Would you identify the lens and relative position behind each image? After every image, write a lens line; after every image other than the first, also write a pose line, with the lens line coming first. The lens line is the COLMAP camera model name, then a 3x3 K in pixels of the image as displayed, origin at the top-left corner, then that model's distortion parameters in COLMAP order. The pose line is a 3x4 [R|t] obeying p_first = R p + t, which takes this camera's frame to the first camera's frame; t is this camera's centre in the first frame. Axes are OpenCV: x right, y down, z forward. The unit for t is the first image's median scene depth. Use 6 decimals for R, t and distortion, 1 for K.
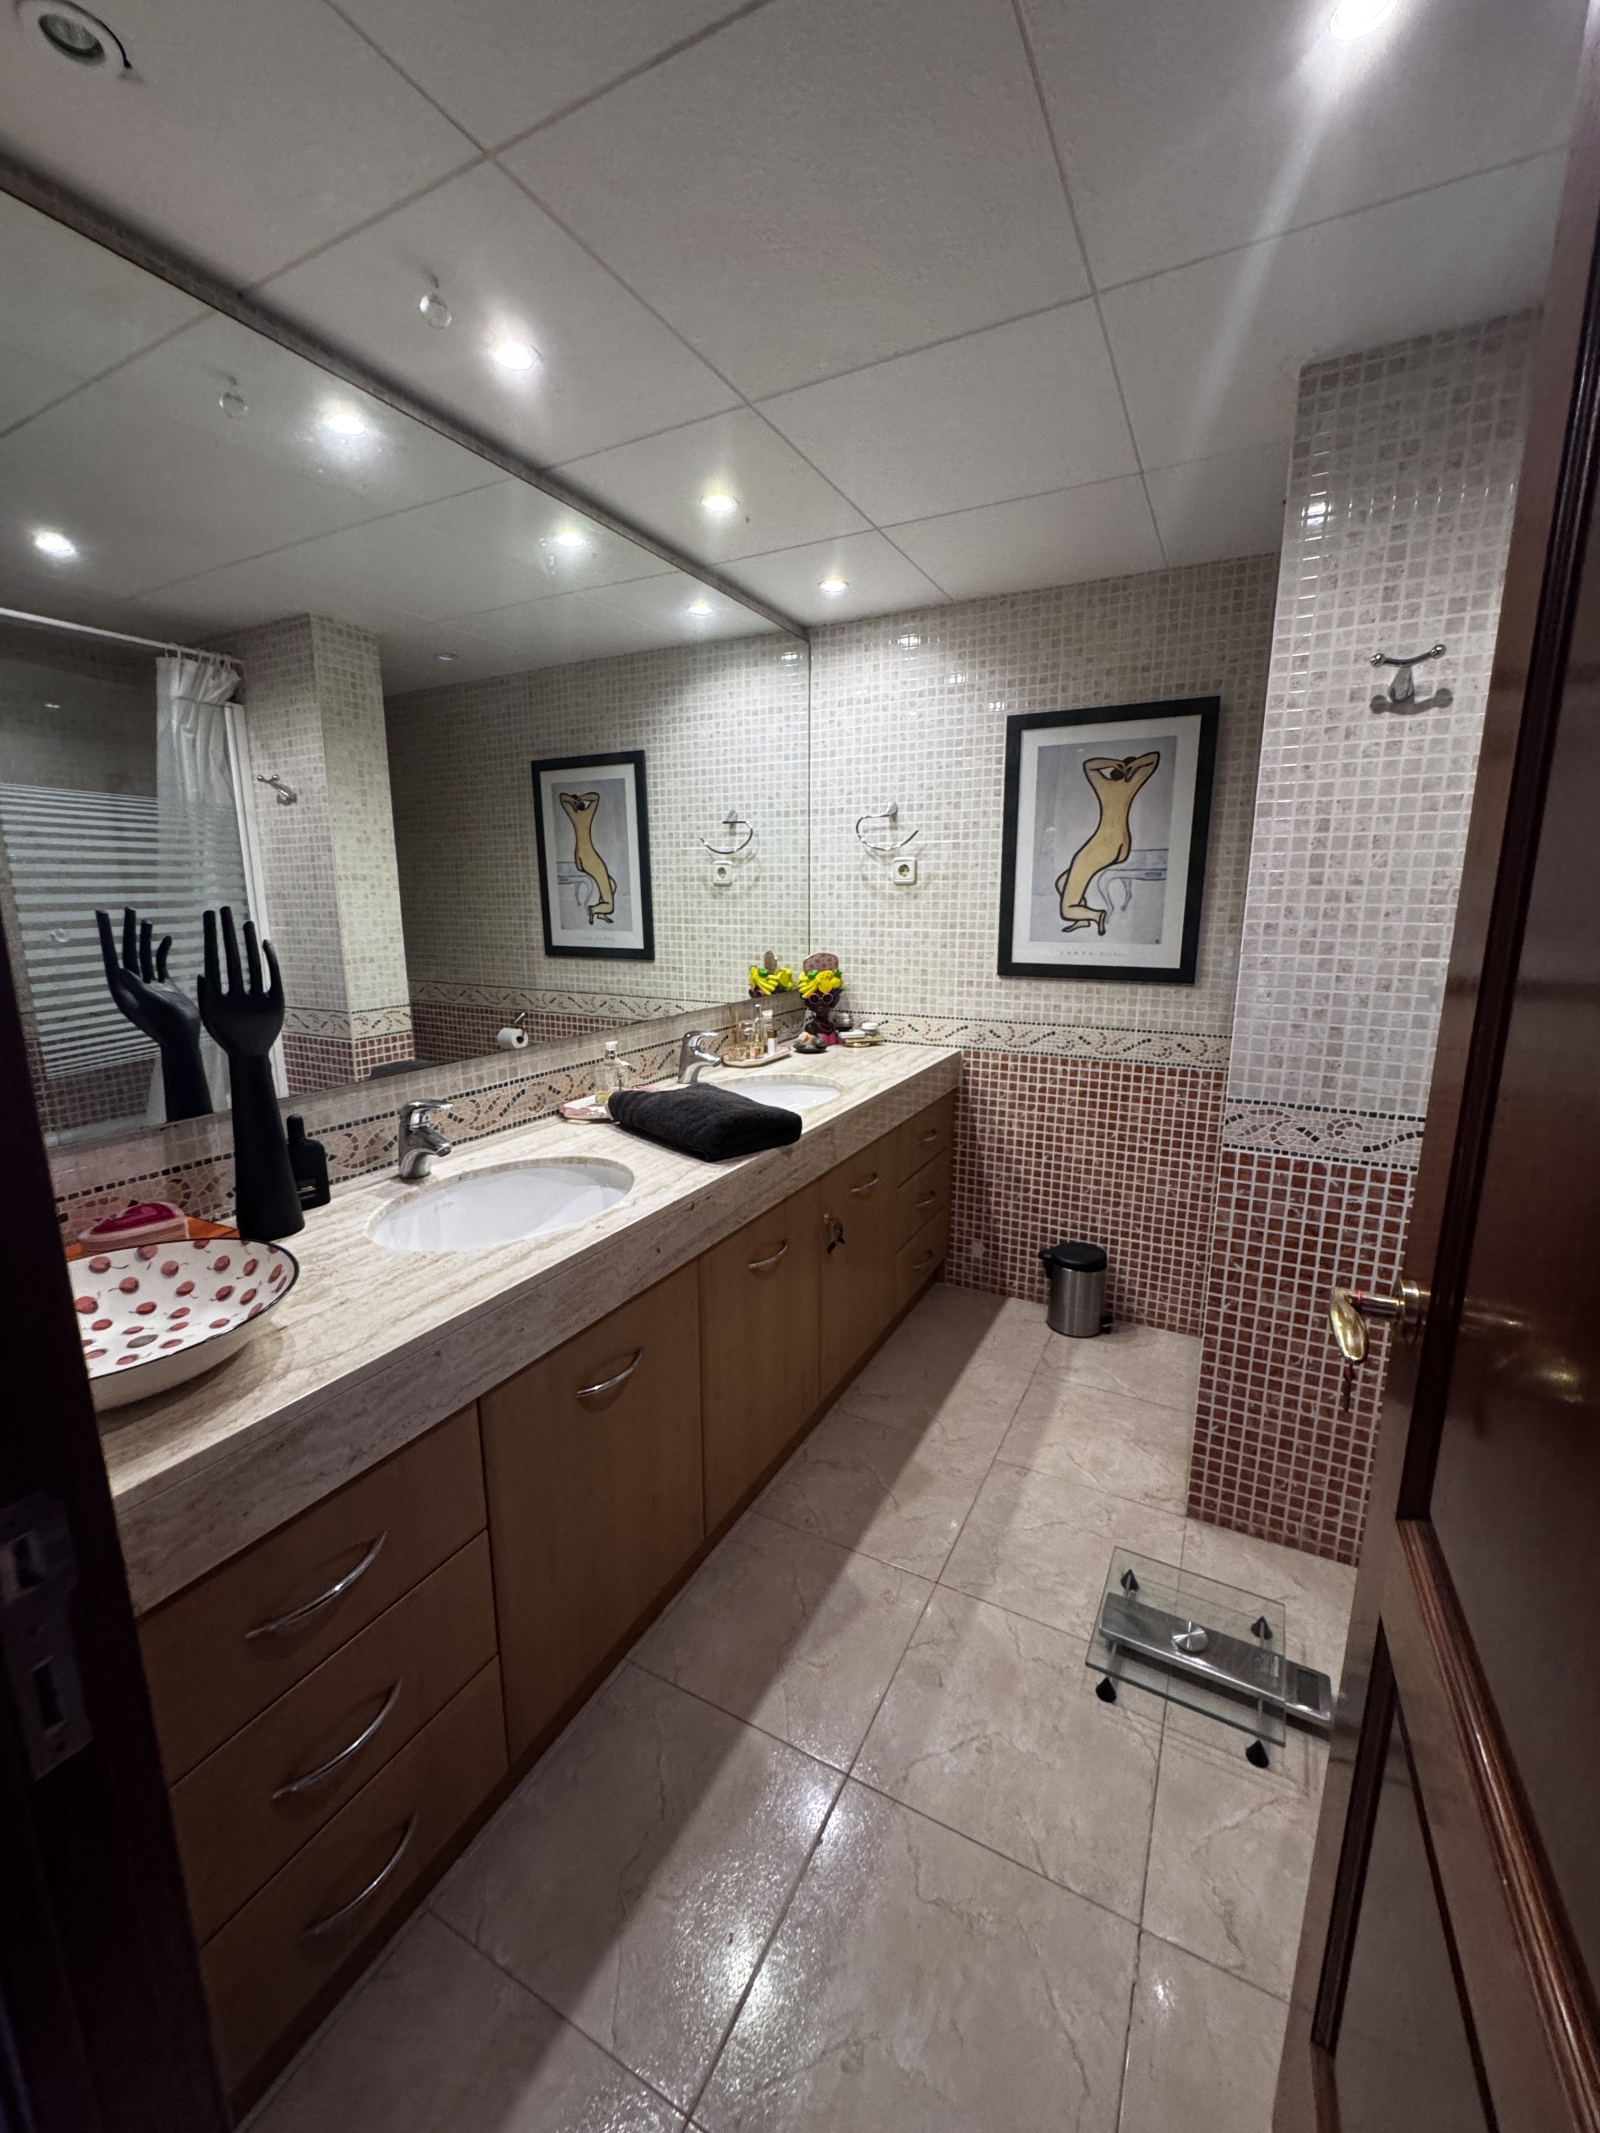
lens RADIAL K [[841.7, 0, 791.8], [0, 841.7, 1056.4], [0, 0, 1]] dist [-0.001319, 0.000059]
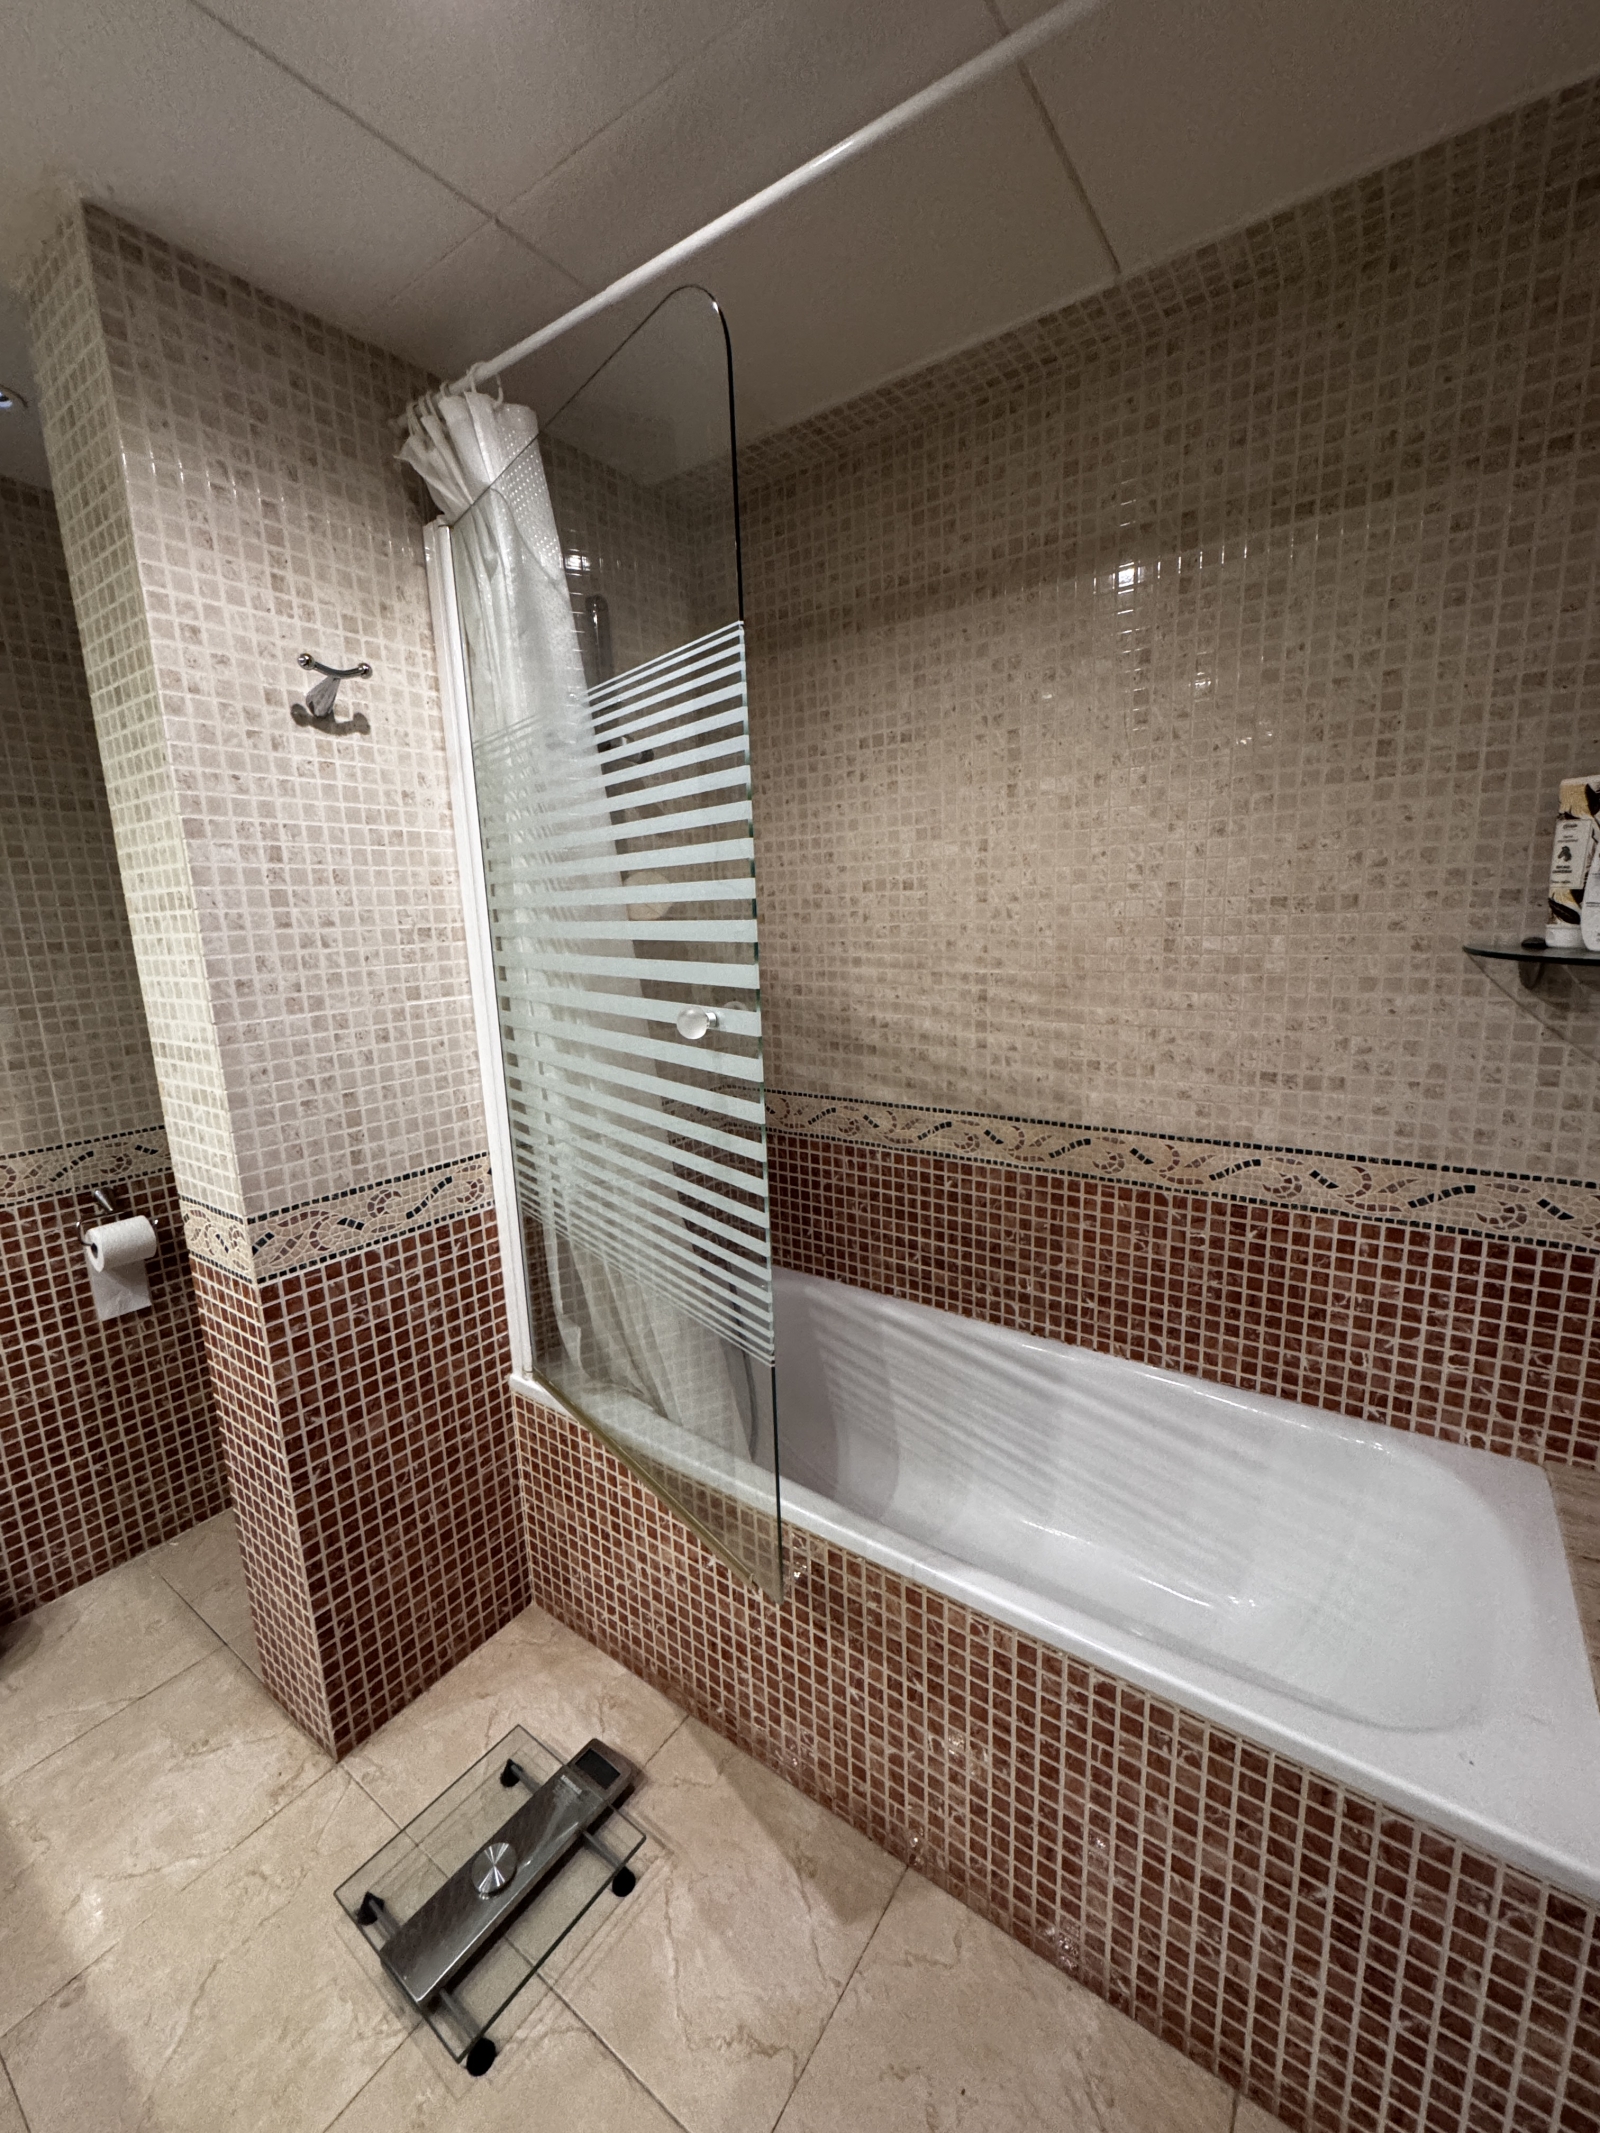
lens RADIAL K [[841.7, 0, 791.8], [0, 841.7, 1056.4], [0, 0, 1]] dist [-0.001319, 0.000059]
pose [[0.144566, -0.177002, 0.973535, -0.106731], [0.219067, 0.965181, 0.142953, -0.093503], [-0.964940, 0.192603, 0.178308, 0.409600]]
